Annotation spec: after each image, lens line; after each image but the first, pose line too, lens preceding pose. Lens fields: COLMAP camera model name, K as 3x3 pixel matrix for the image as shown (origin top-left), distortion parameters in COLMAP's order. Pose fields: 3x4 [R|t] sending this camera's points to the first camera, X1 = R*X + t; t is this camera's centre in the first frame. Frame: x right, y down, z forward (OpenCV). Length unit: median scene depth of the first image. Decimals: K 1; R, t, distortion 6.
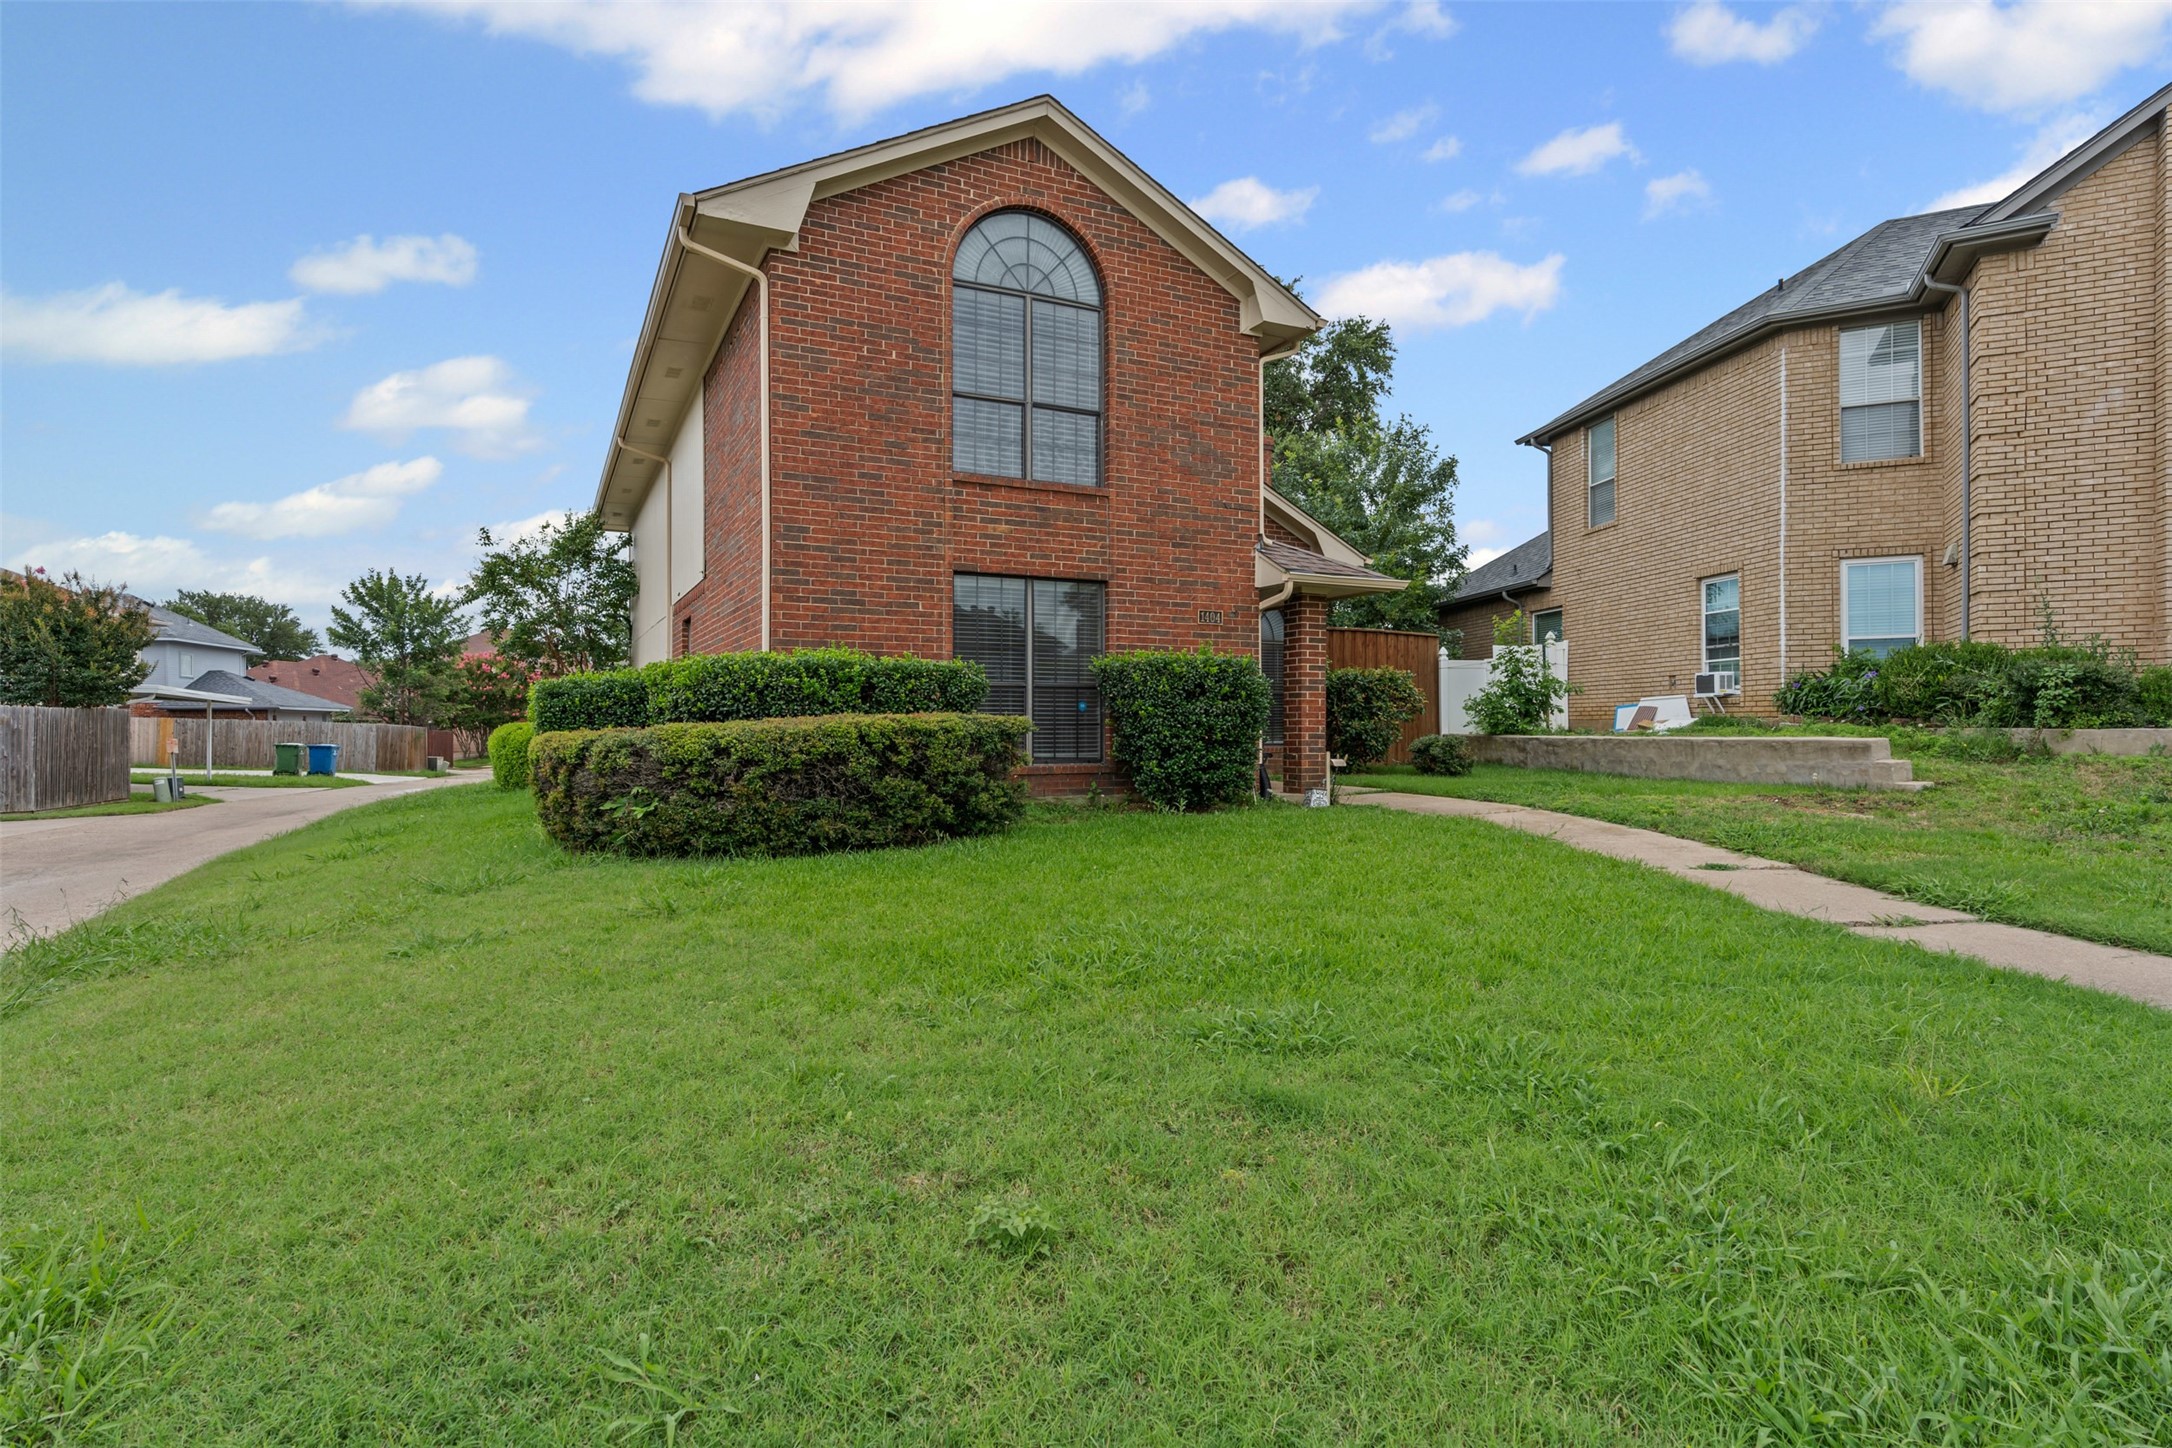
lens RADIAL K [[1113.2, 0, 1086.0], [0, 1113.2, 724.0], [0, 0, 1]] dist [-0.004025, 0.000002]
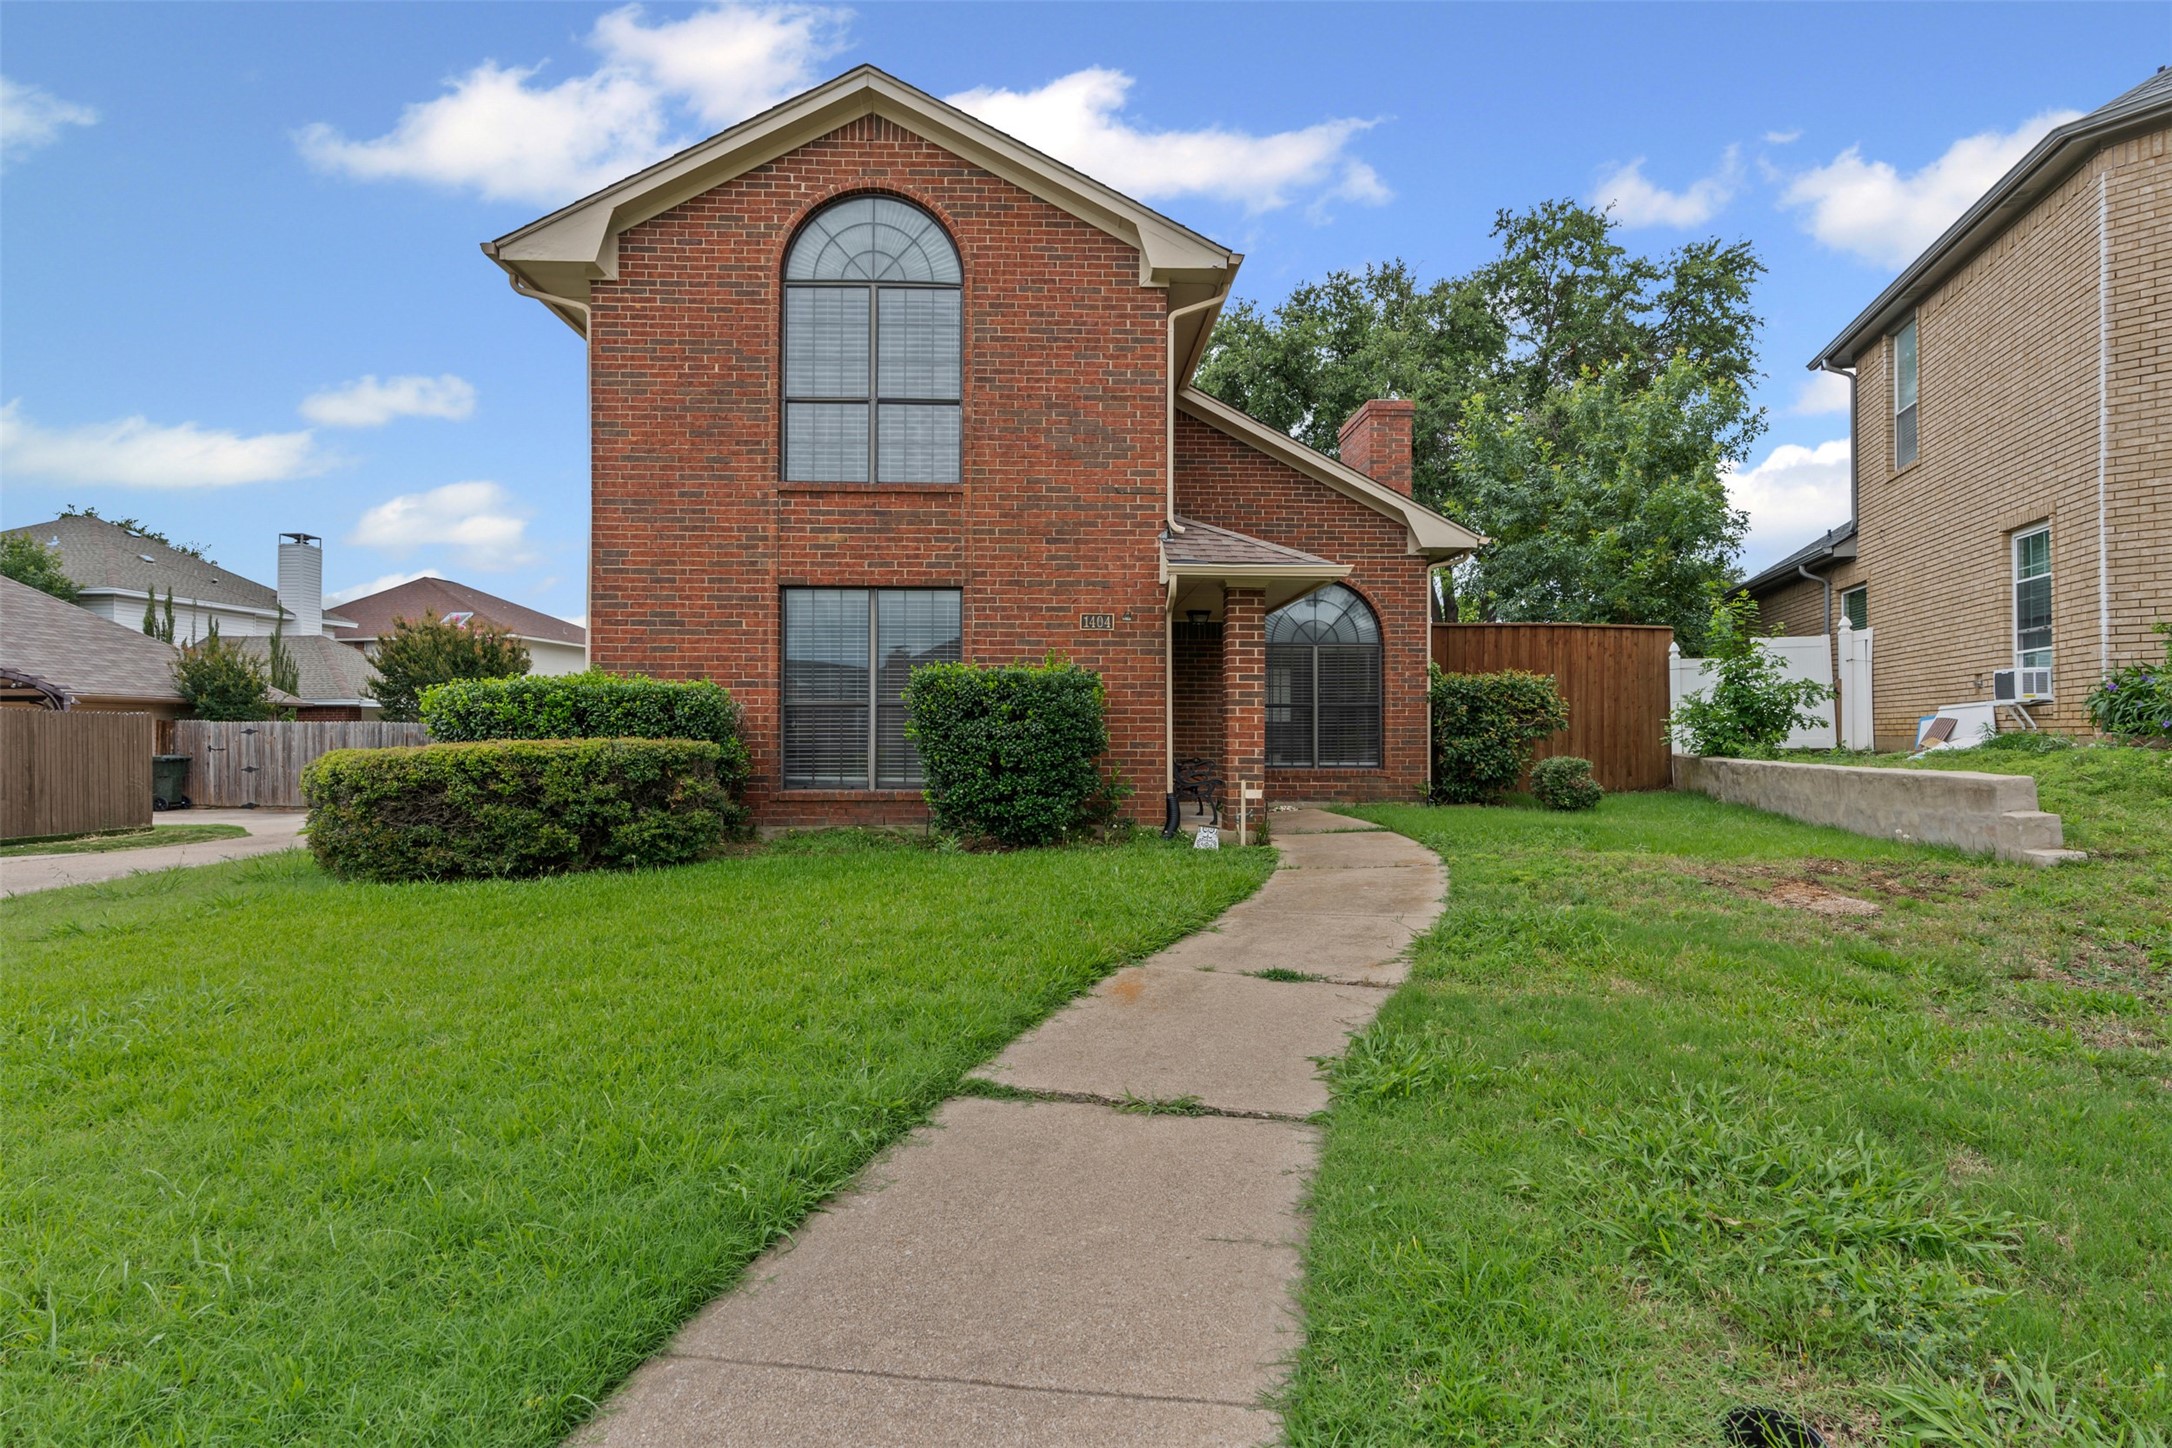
lens RADIAL K [[1113.2, 0, 1086.0], [0, 1113.2, 724.0], [0, 0, 1]] dist [-0.004025, 0.000002]
pose [[0.913809, -0.002873, -0.406135, 0.500017], [0.000009, 0.999975, -0.007052, -0.012140], [0.406145, 0.006440, 0.913786, 0.232867]]
